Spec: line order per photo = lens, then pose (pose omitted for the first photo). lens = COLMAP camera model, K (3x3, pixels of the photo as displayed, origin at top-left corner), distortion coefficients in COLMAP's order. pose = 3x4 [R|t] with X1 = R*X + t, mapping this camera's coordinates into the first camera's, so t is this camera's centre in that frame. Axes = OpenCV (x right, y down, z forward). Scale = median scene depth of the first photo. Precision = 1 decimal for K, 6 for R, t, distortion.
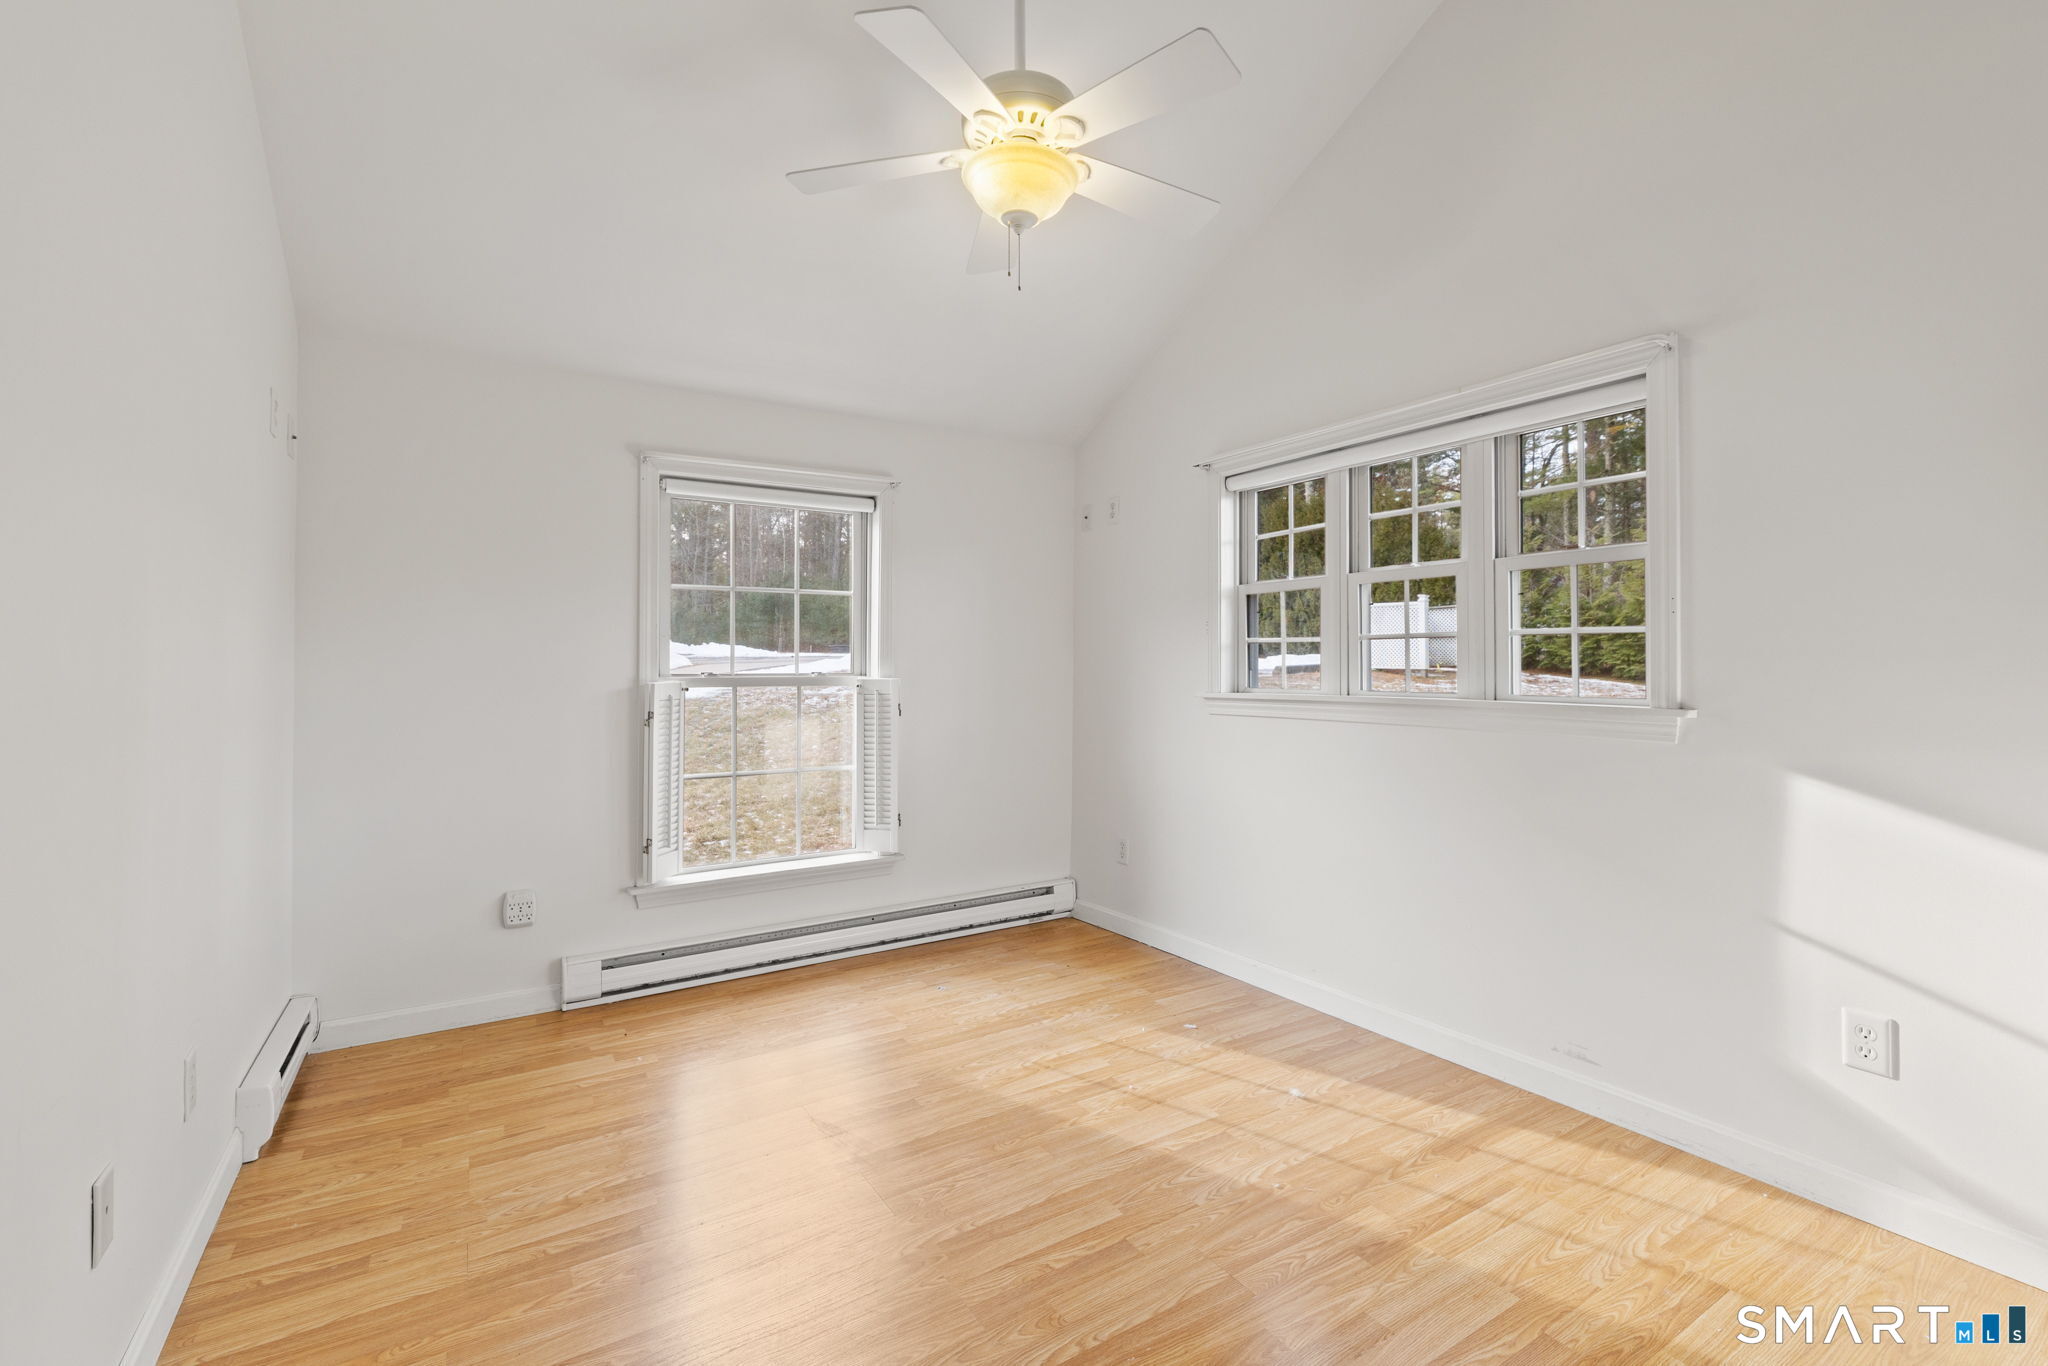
lens RADIAL K [[888.5, 0, 1022.8], [0, 888.5, 673.2], [0, 0, 1]] dist [0.001372, 0.000639]
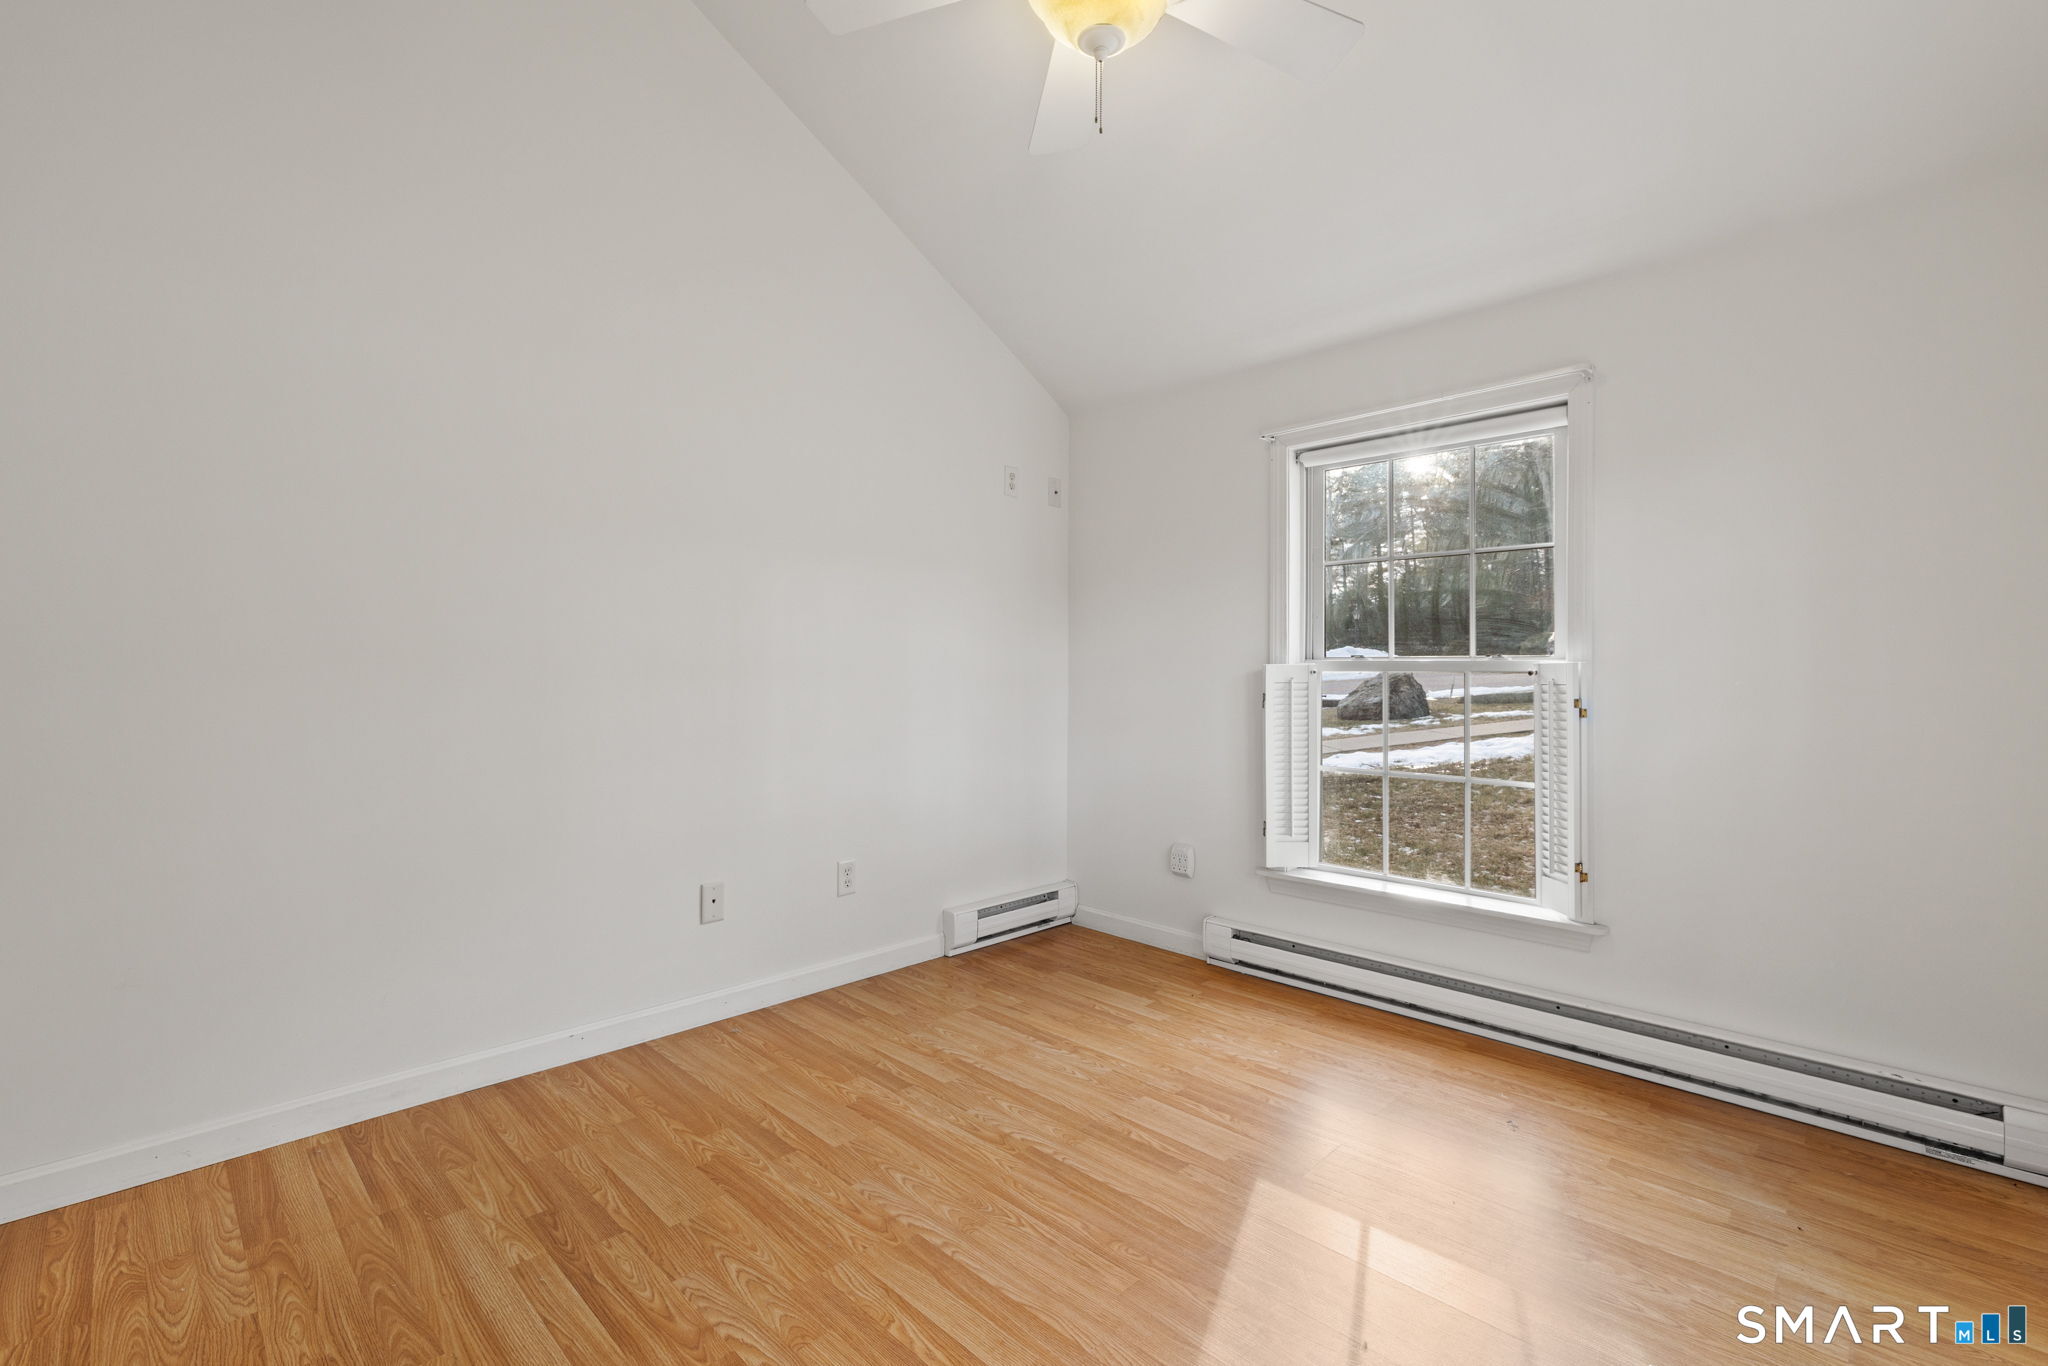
lens RADIAL K [[888.5, 0, 1022.8], [0, 888.5, 673.2], [0, 0, 1]] dist [0.001372, 0.000639]
pose [[0.235826, 0.001894, -0.971793, 0.542445], [-0.014486, 0.999894, -0.001566, 0.028885], [0.971687, 0.014447, 0.235829, 0.561942]]
